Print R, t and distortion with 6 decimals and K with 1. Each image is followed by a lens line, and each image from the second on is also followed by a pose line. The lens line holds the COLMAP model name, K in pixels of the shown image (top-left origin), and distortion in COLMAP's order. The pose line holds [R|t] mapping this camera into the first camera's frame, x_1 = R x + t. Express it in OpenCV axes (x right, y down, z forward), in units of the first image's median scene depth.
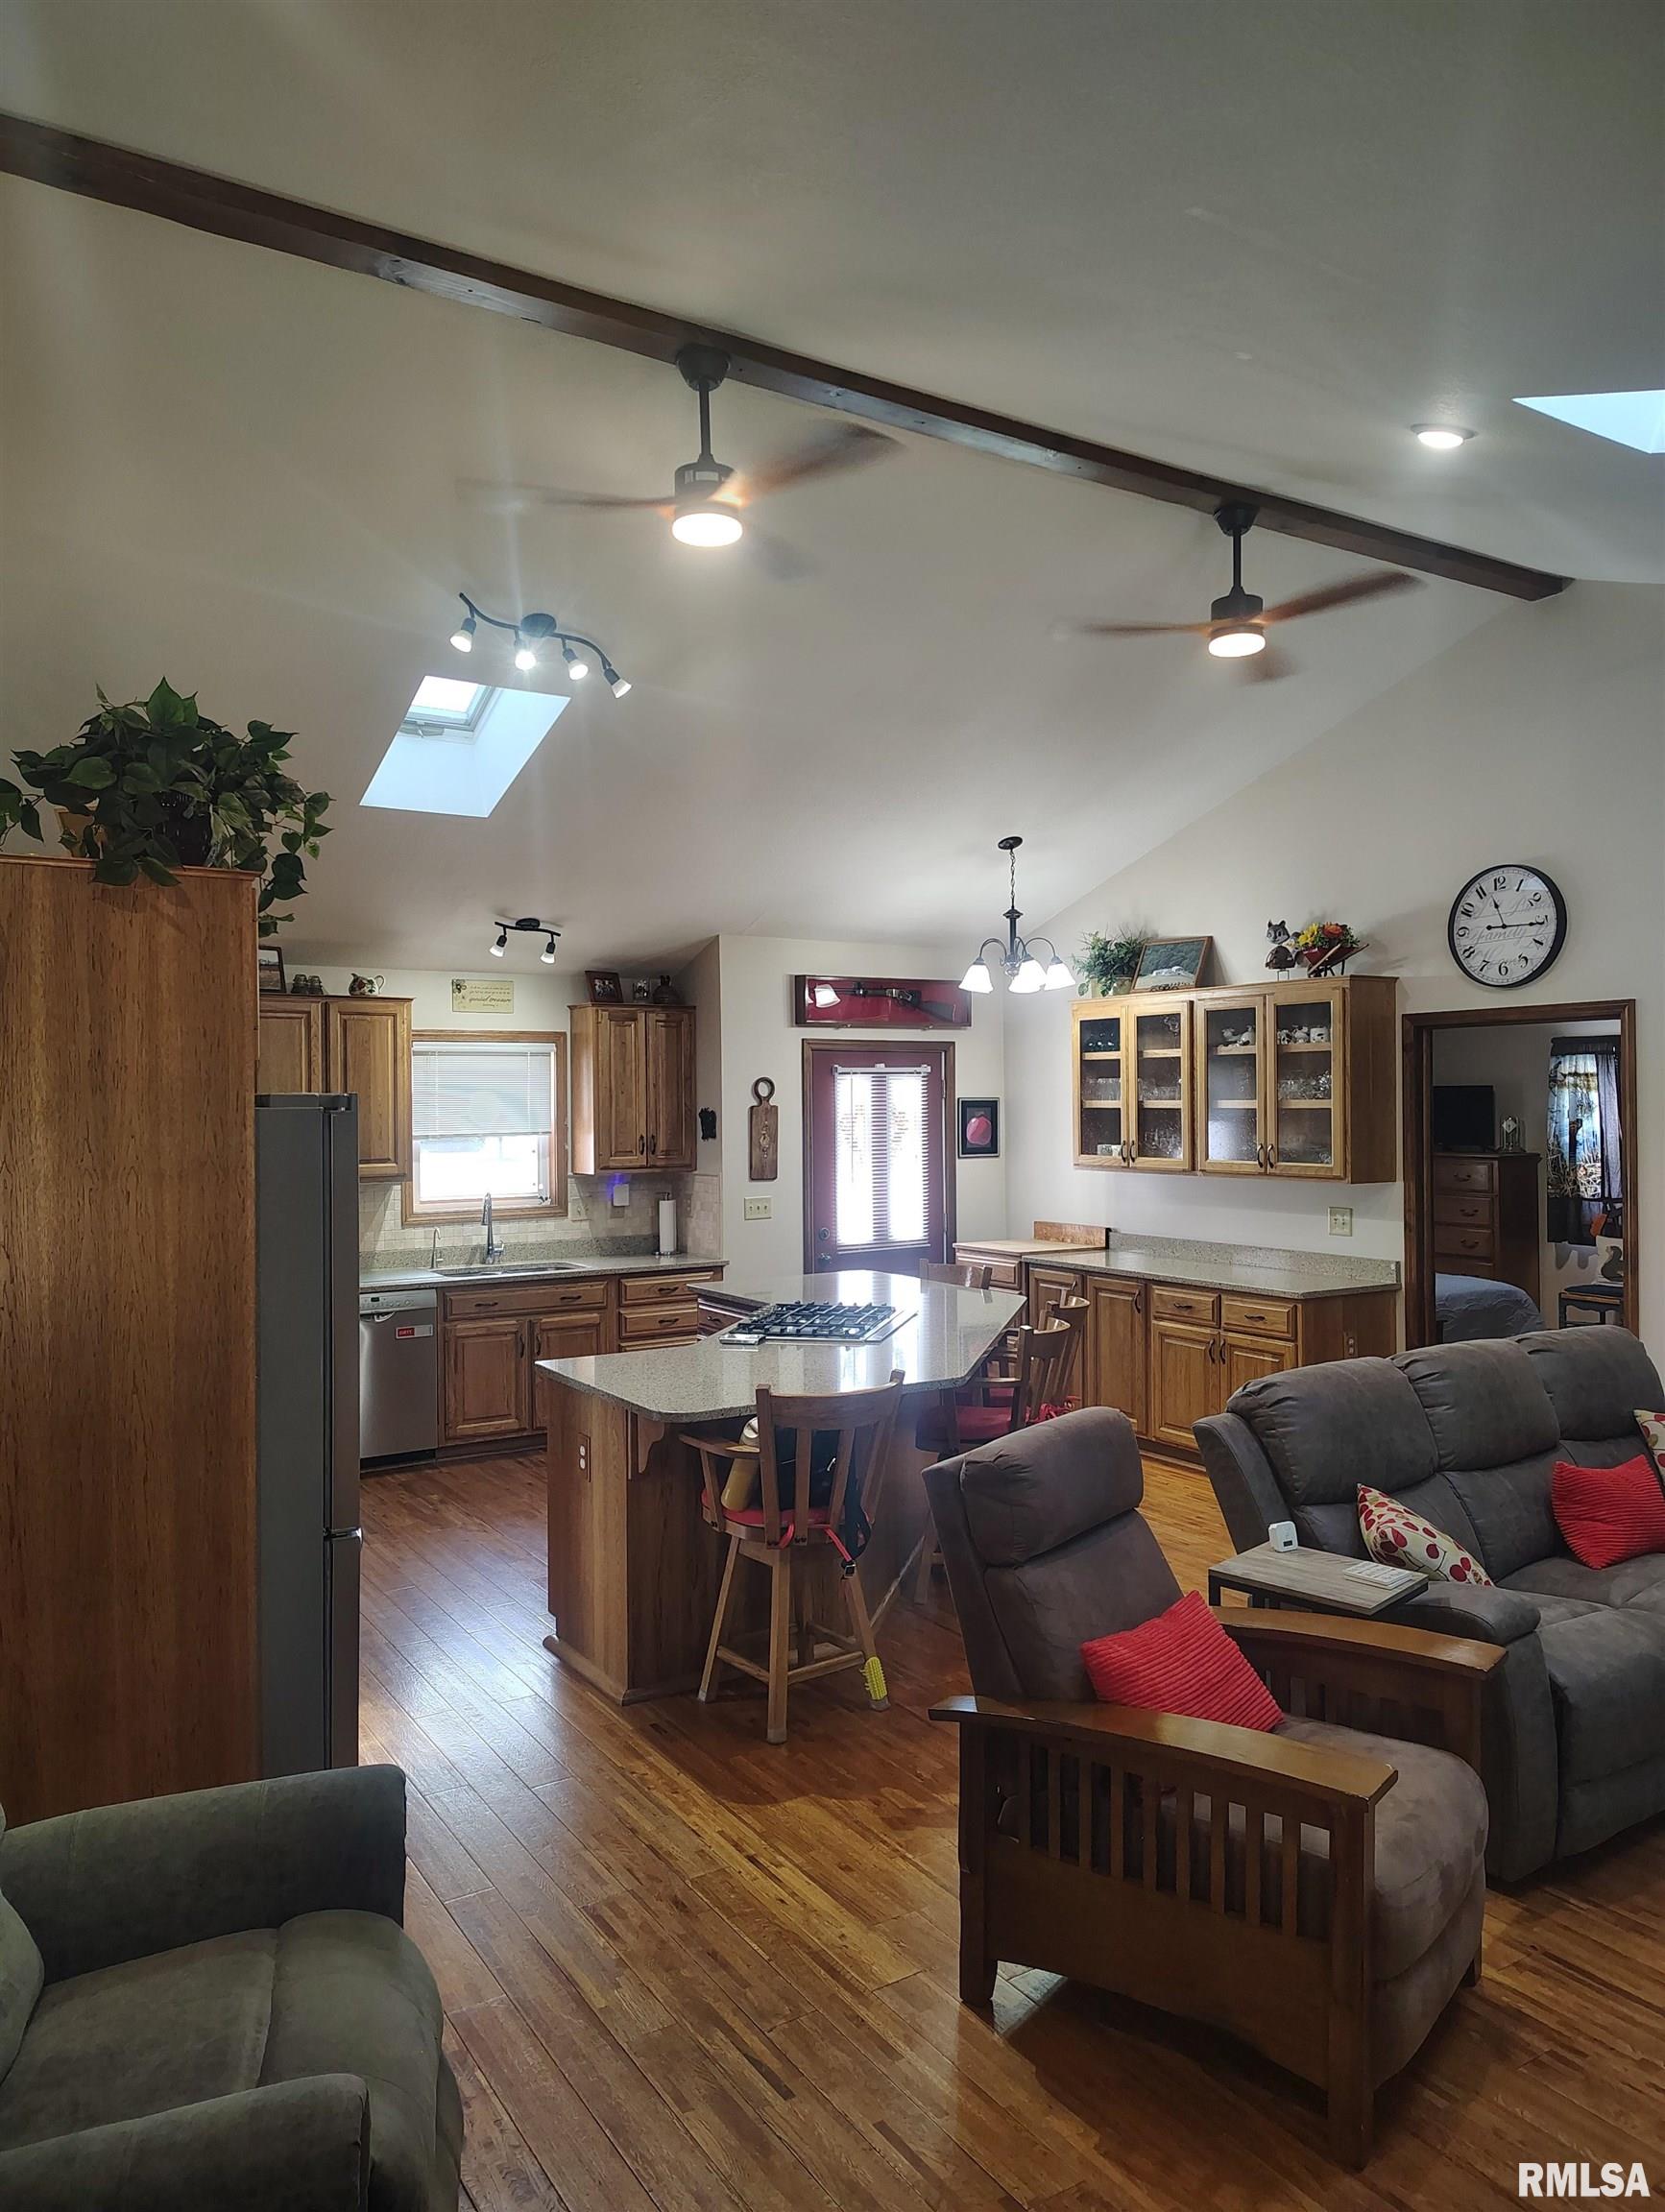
lens RADIAL K [[1527.6, 0, 840.4], [0, 1527.6, 1098.2], [0, 0, 1]] dist [0.057397, -0.067325]
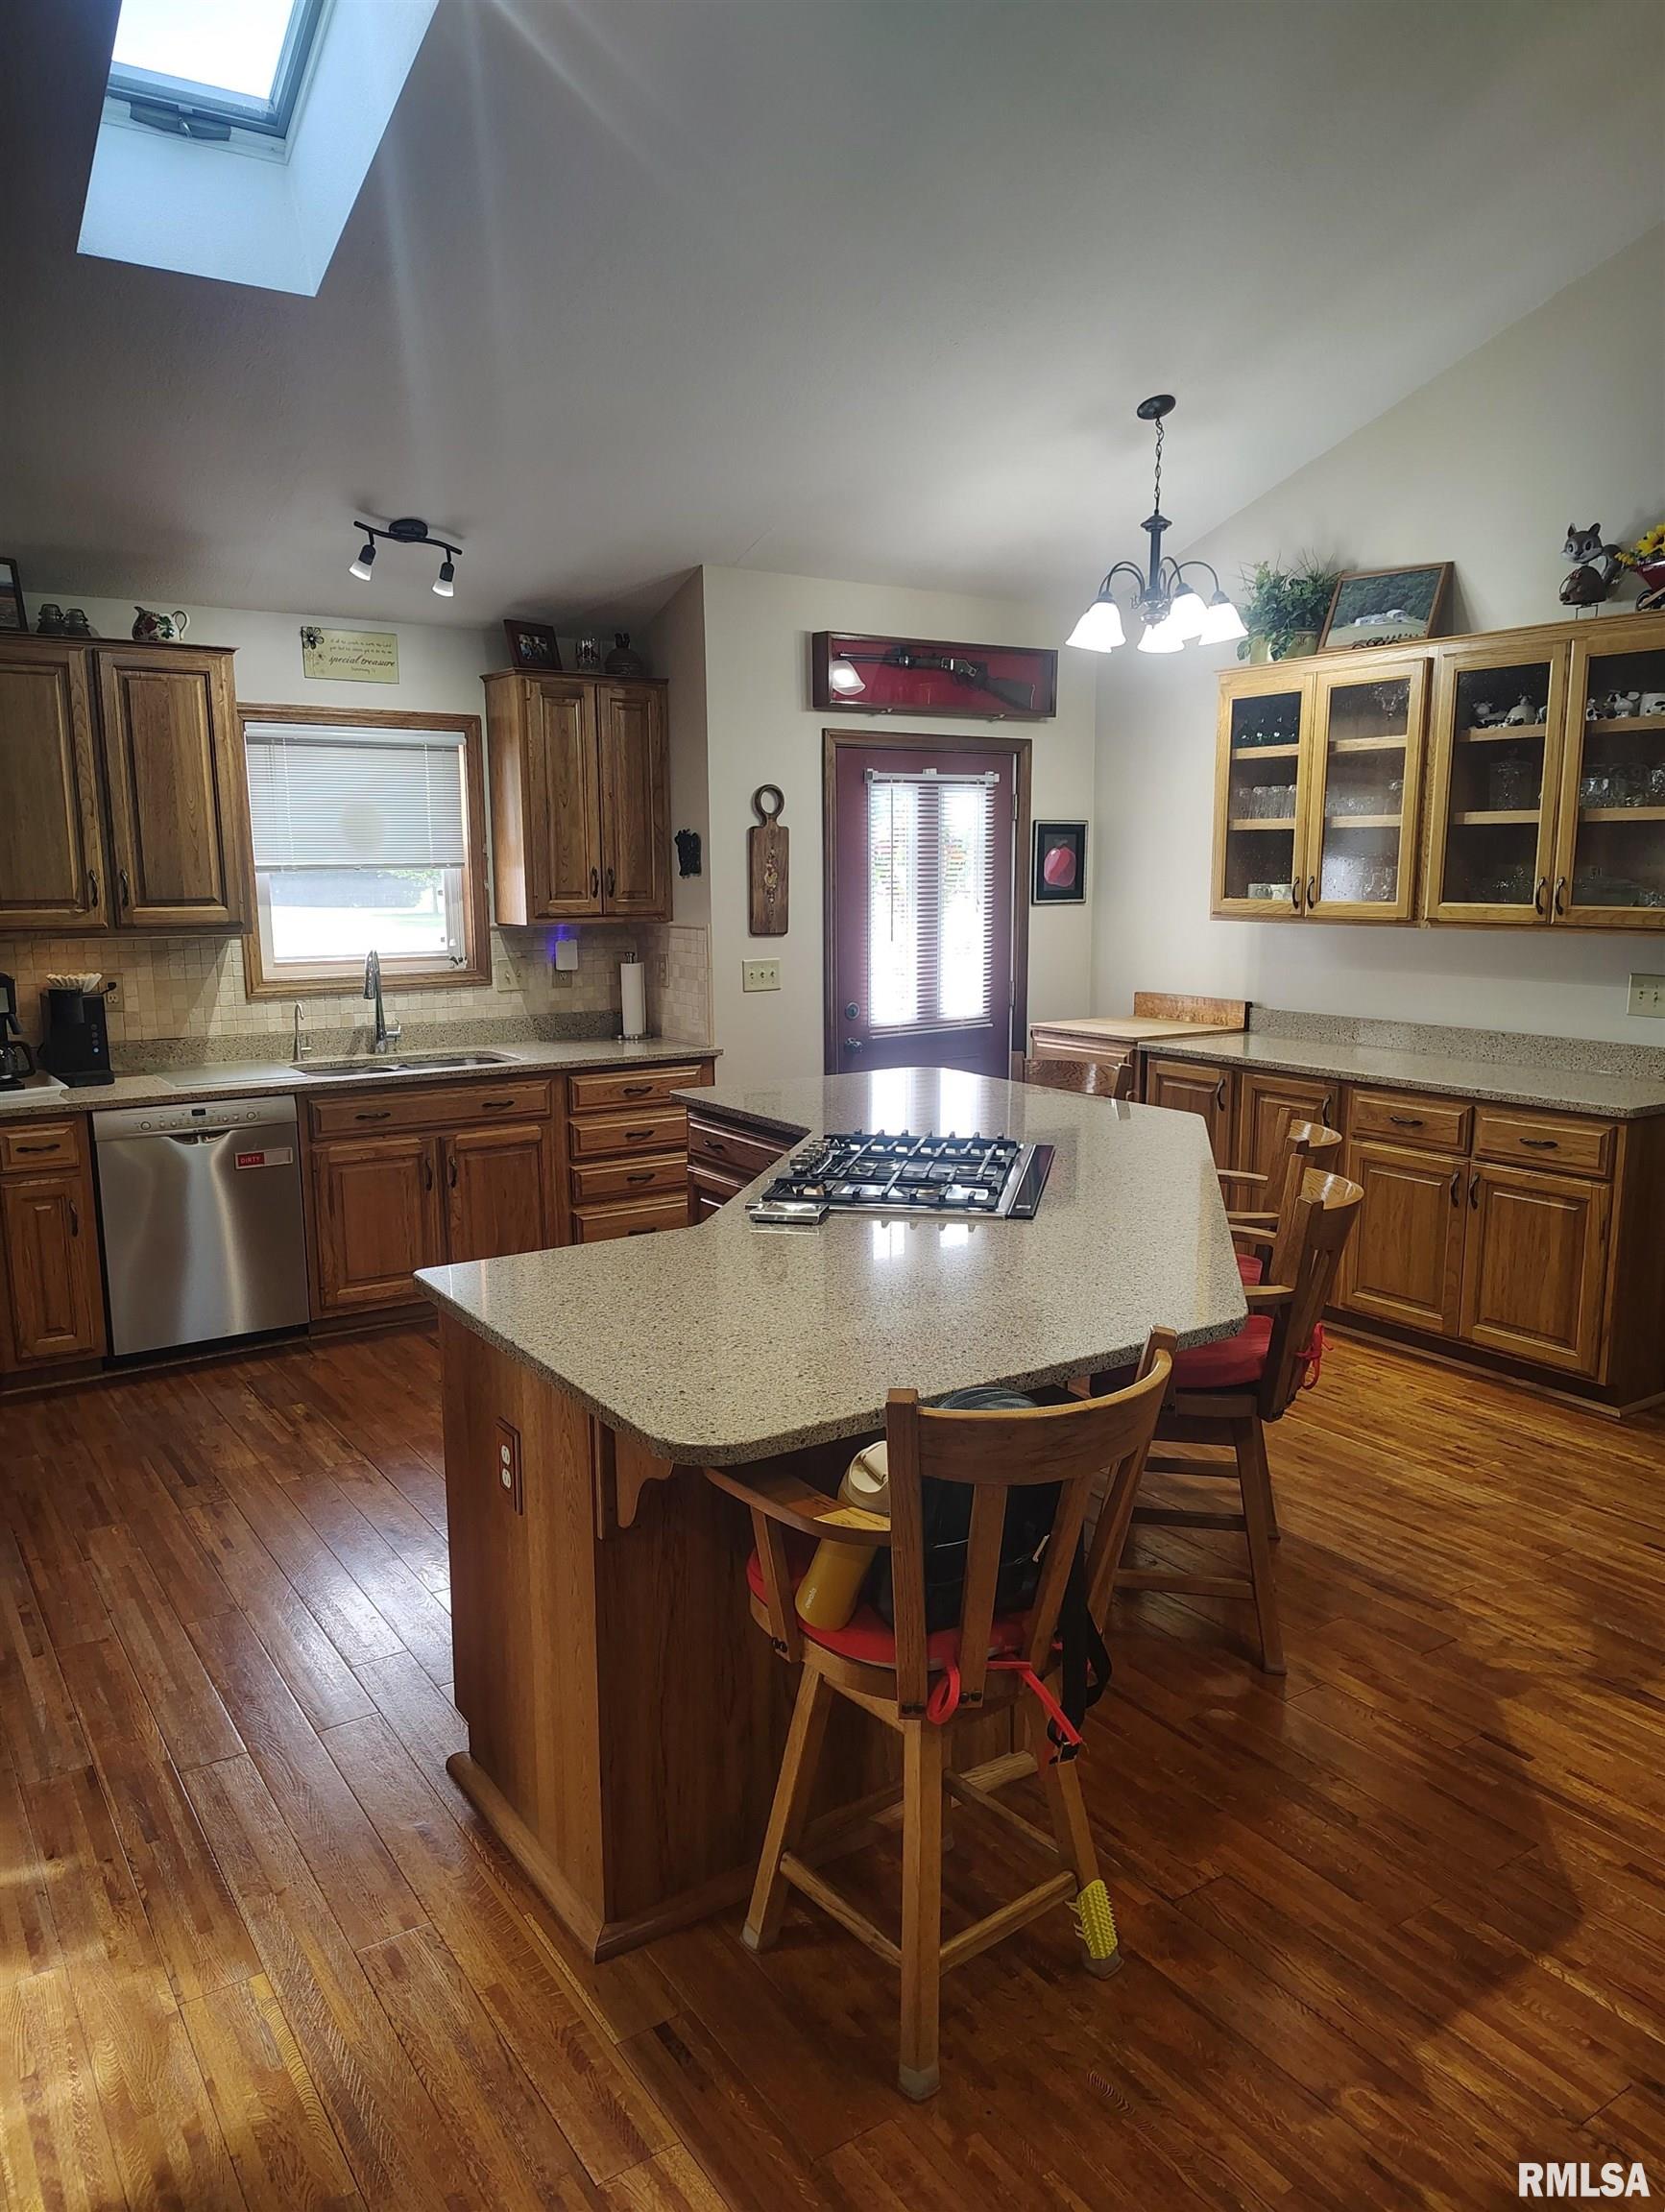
lens RADIAL K [[1548.9, 0, 832.0], [0, 1548.9, 1126.1], [0, 0, 1]] dist [0.066112, -0.070911]
pose [[0.999654, -0.001174, 0.026264, -0.043531], [-0.003396, 0.984866, 0.173286, 0.017797], [-0.026070, -0.173315, 0.984521, 0.302953]]
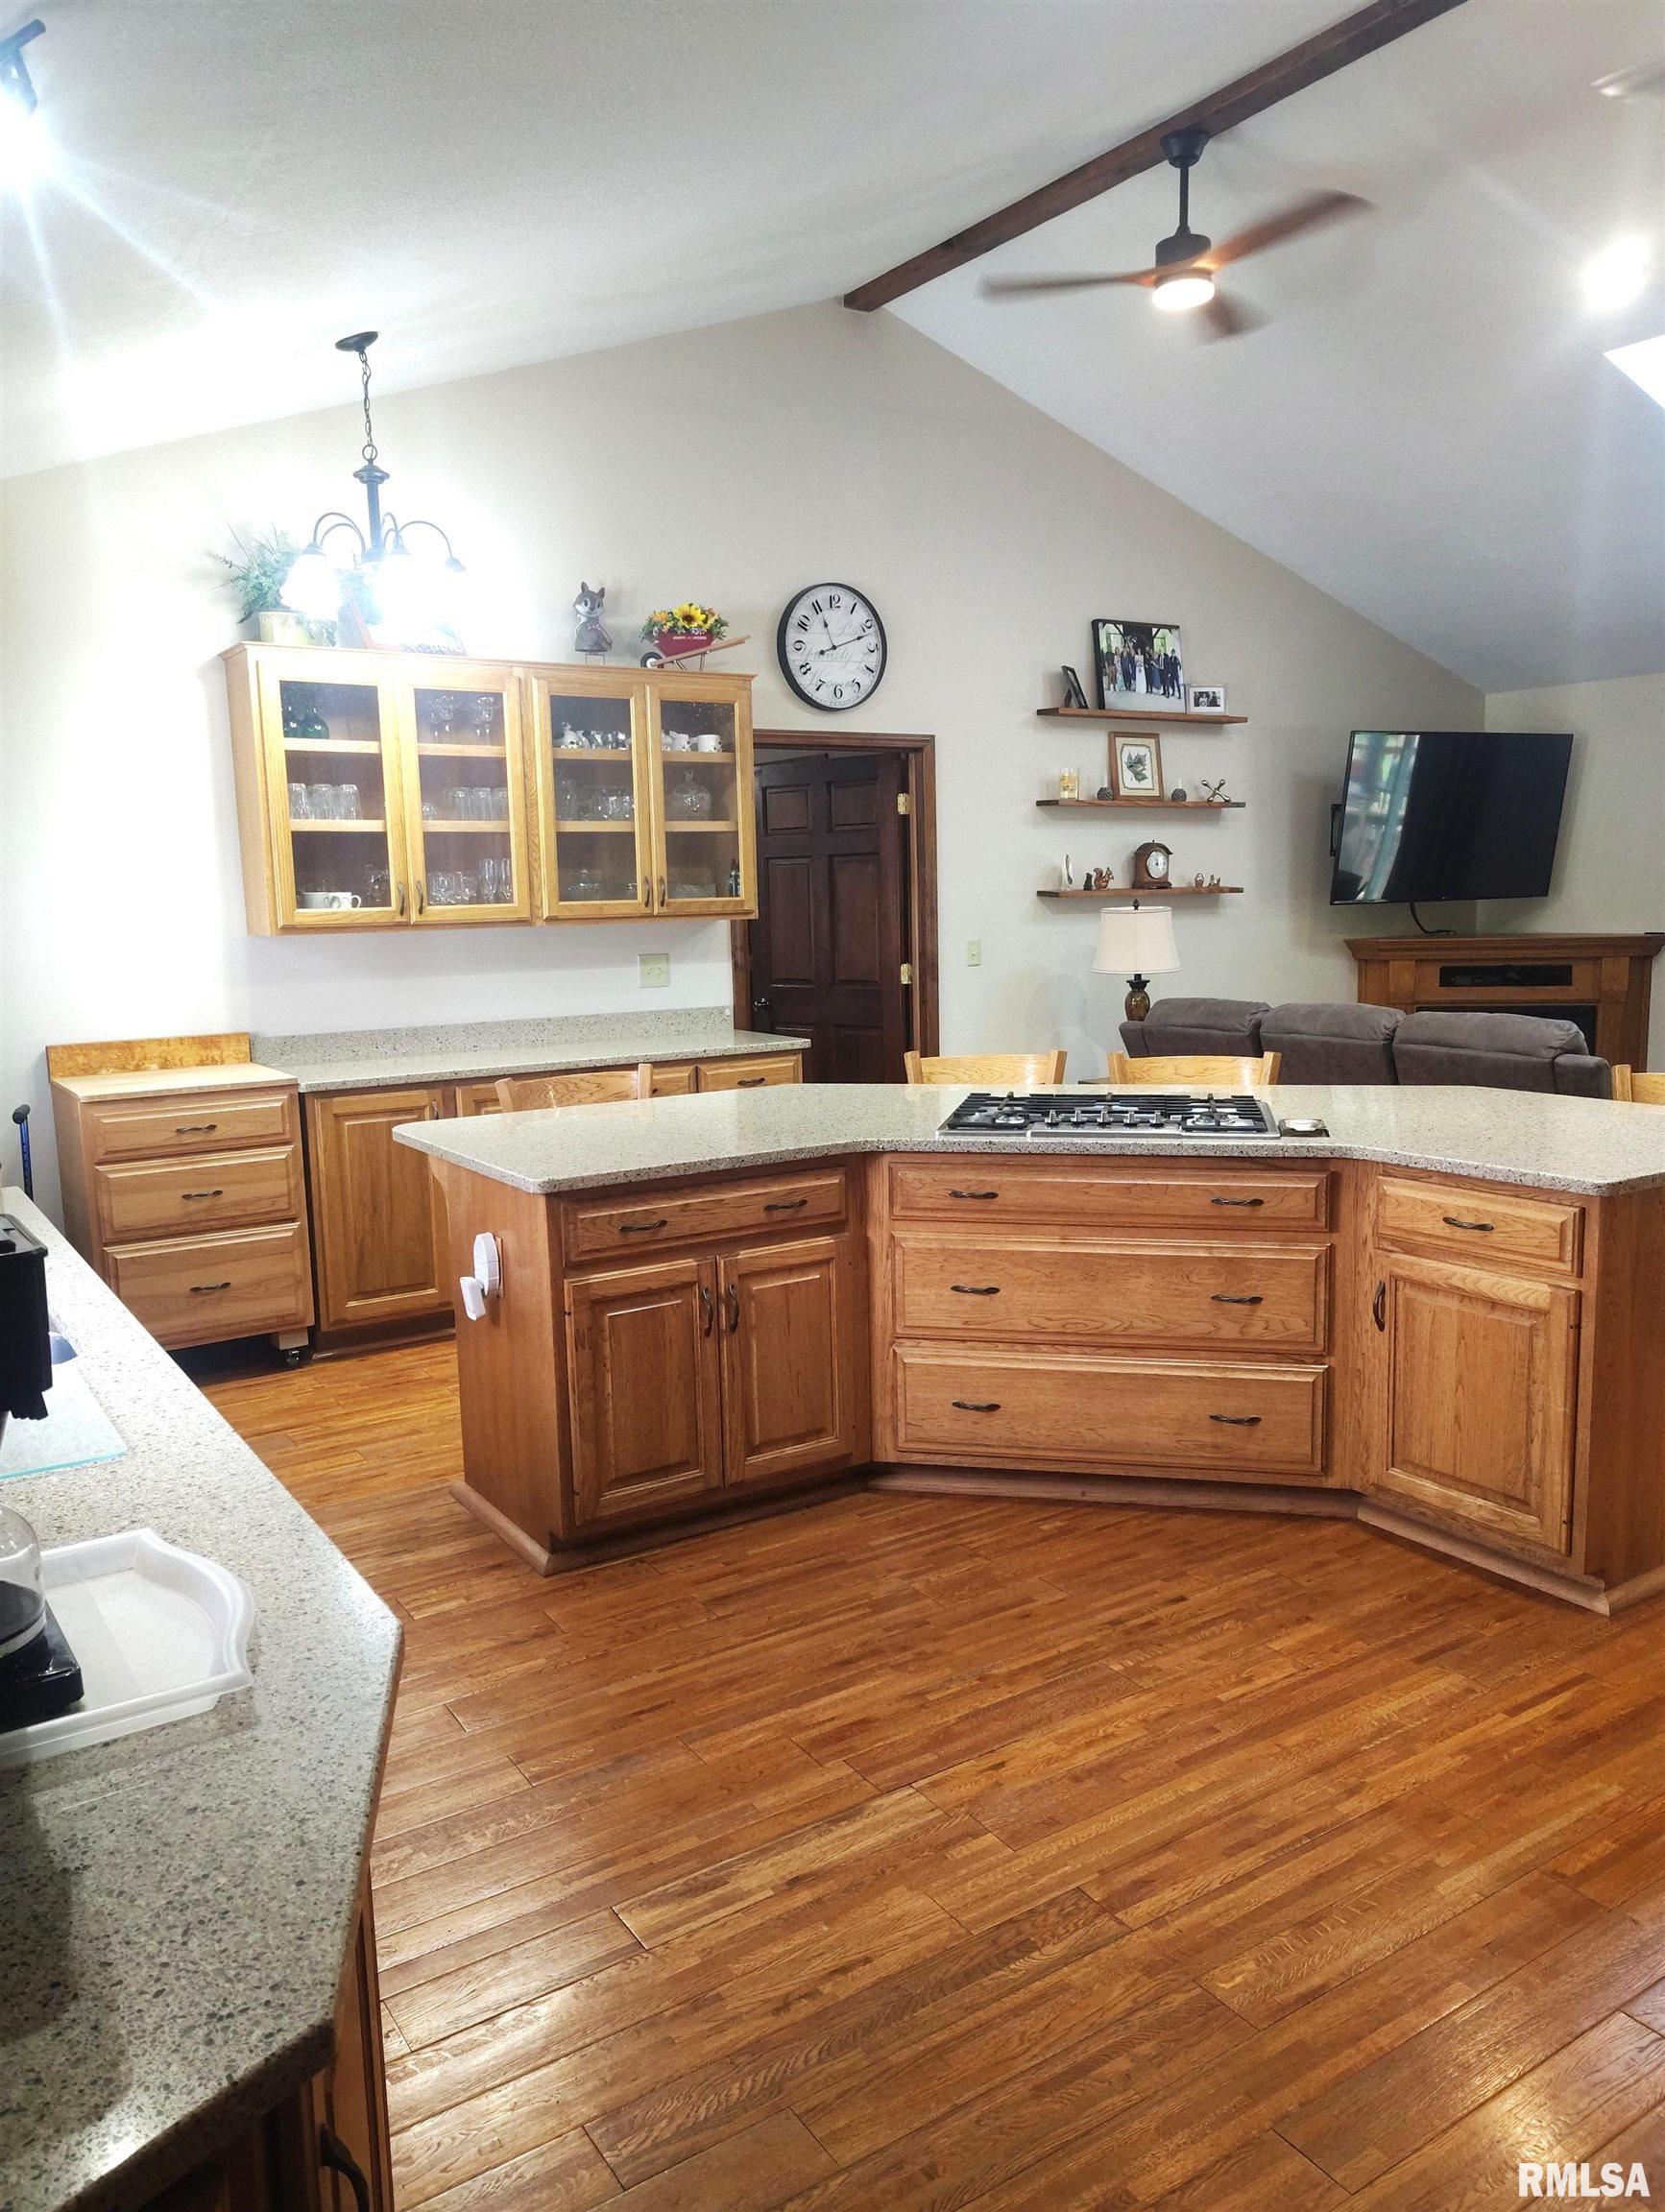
lens RADIAL K [[1585.1, 0, 826.6], [0, 1585.1, 1085.0], [0, 0, 1]] dist [0.066093, 0.001139]
pose [[-0.010780, -0.122029, 0.992468, -0.512359], [0.020490, 0.992290, 0.122230, 0.034948], [-0.999732, 0.021654, -0.008197, 0.842890]]
